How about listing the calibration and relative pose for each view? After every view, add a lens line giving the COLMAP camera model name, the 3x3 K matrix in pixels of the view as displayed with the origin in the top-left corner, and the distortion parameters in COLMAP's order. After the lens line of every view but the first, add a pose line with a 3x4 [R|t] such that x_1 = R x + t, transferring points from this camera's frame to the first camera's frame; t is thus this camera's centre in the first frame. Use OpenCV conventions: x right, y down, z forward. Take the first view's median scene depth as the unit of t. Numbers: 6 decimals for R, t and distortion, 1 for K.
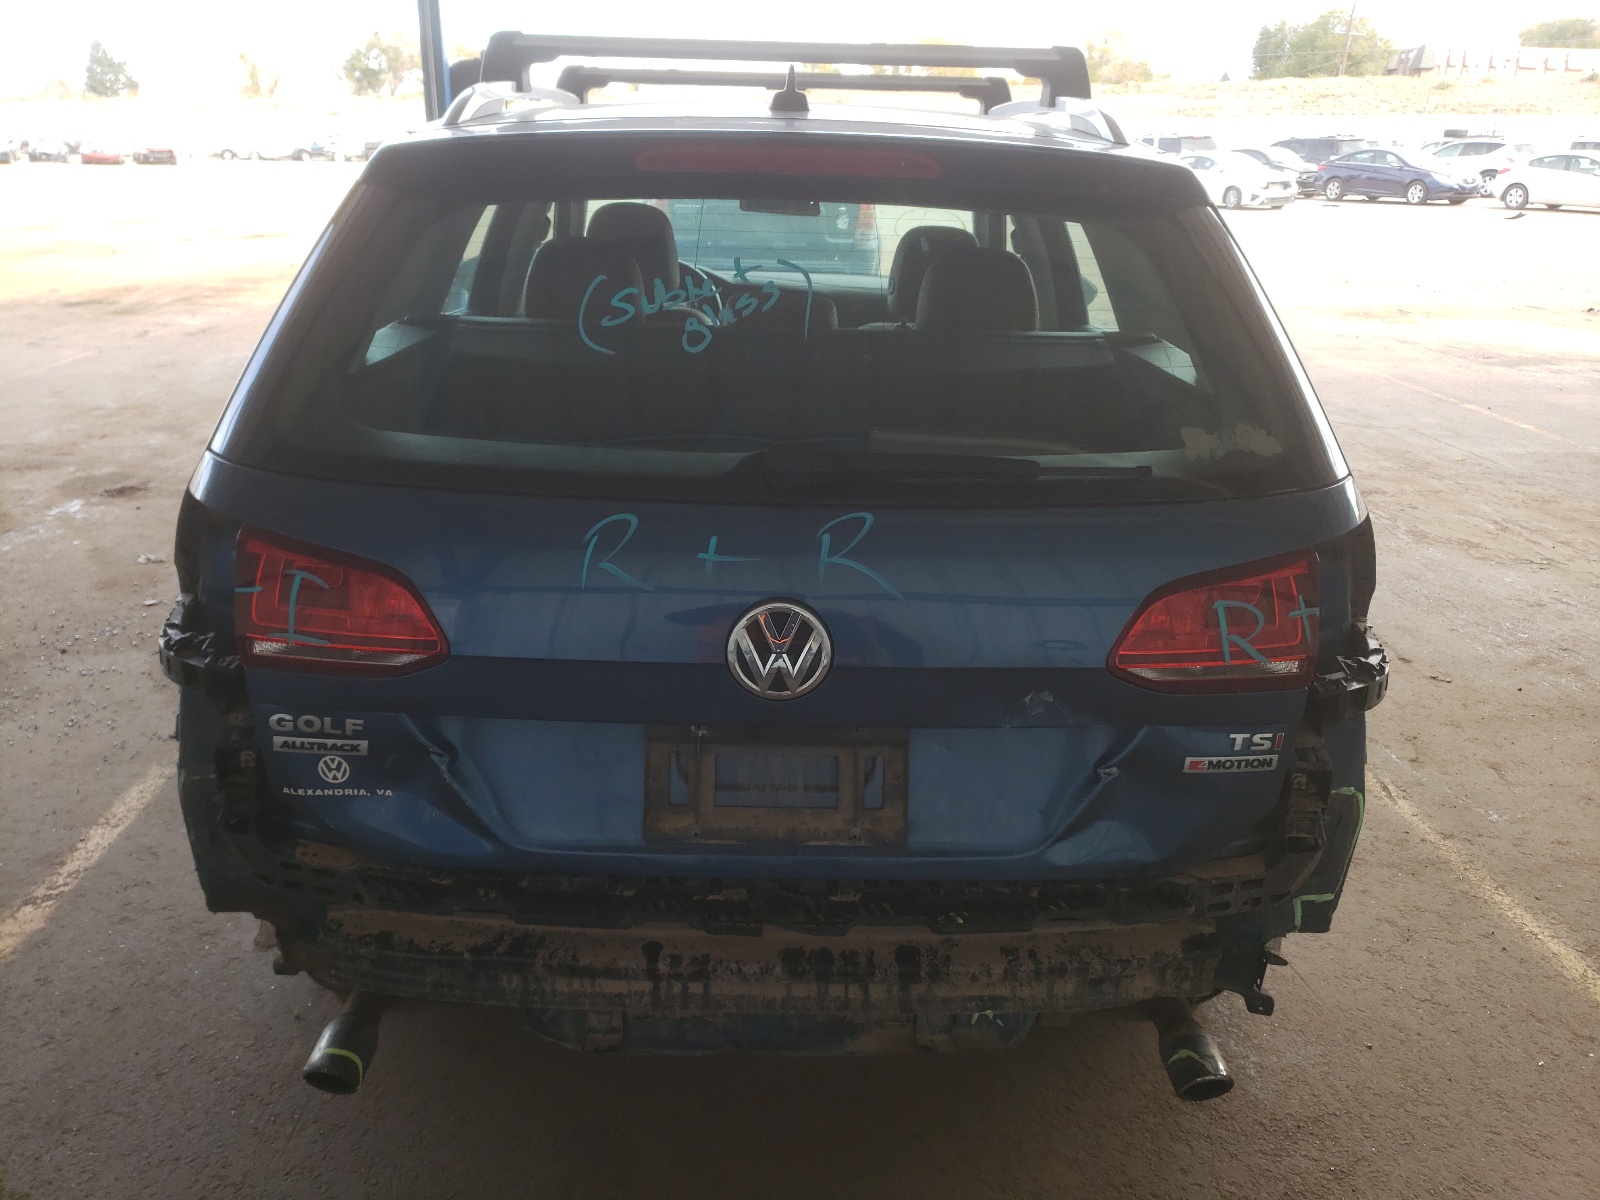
lens RADIAL K [[1218.2, 0, 800.0], [0, 1218.2, 600.0], [0, 0, 1]] dist [-0.007051, -0.006291]
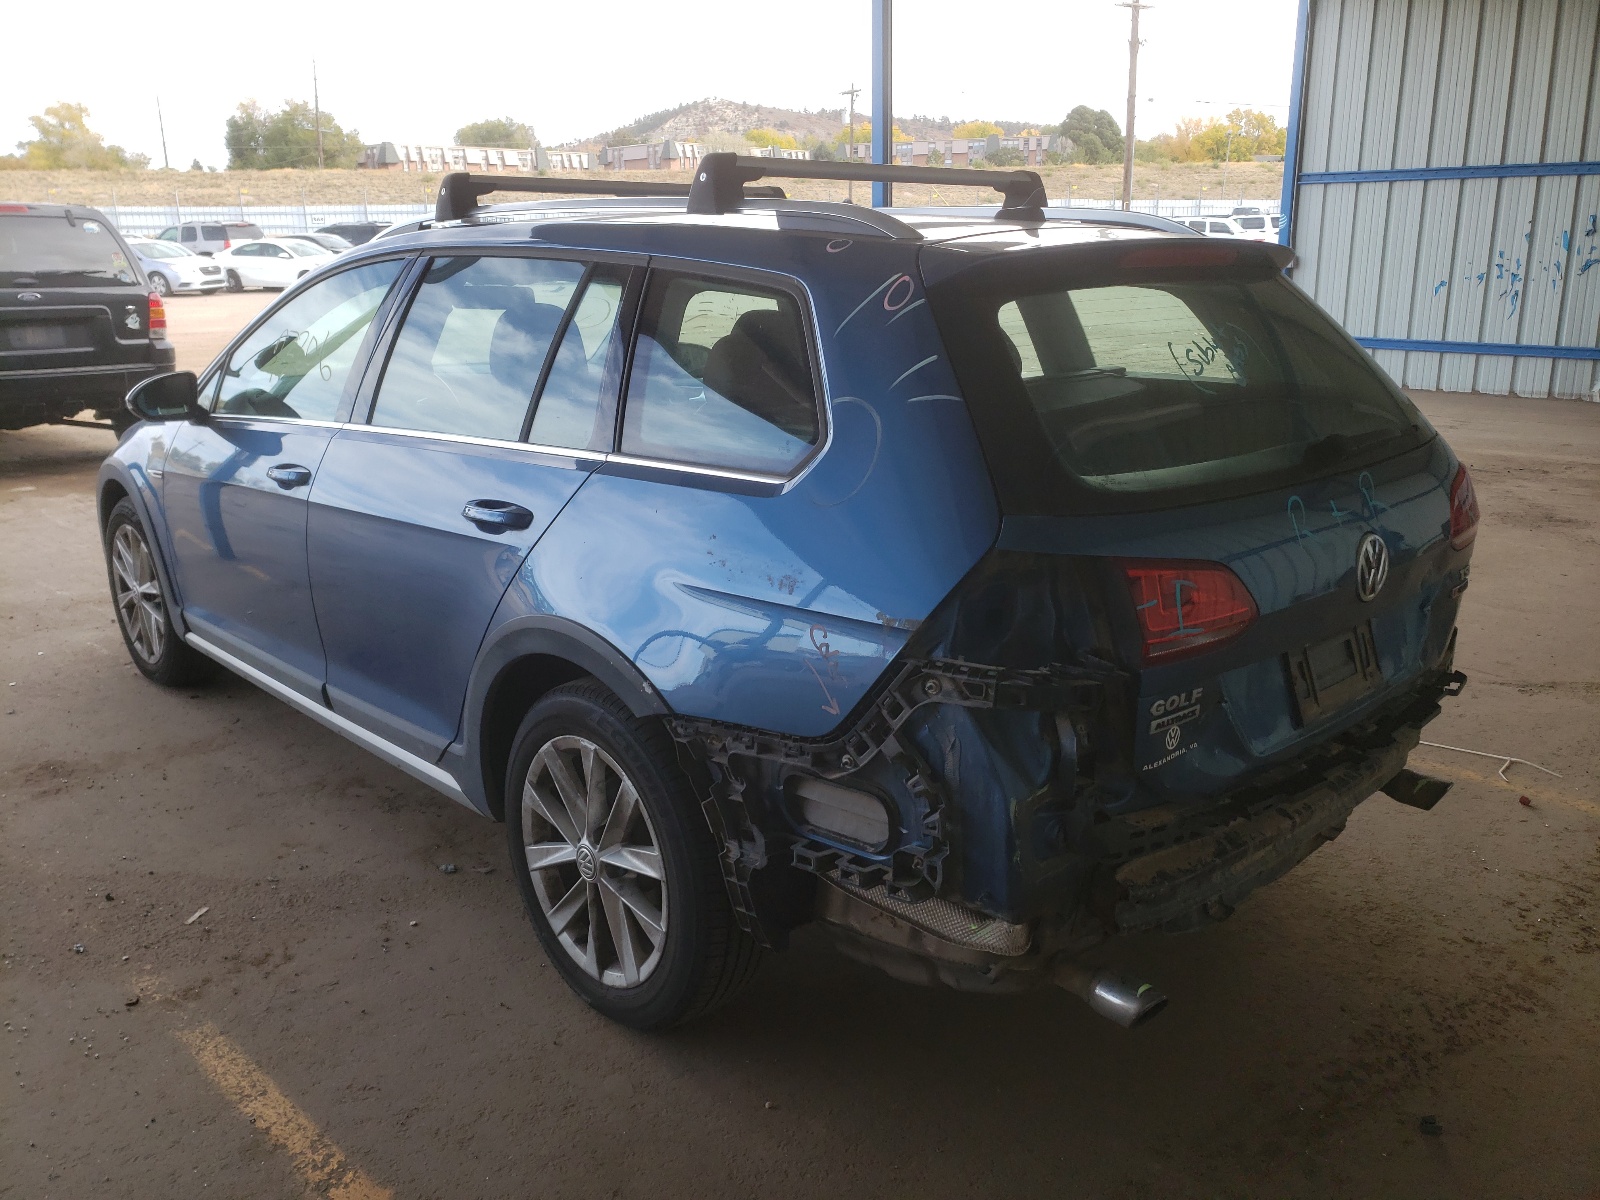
lens RADIAL K [[1207.6, 0, 800.0], [0, 1207.6, 600.0], [0, 0, 1]] dist [-0.030933, -0.000875]
pose [[0.731020, -0.194111, 0.654164, -0.797755], [0.233469, 0.971975, 0.027517, -0.068265], [-0.641172, 0.132612, 0.755852, 0.155664]]
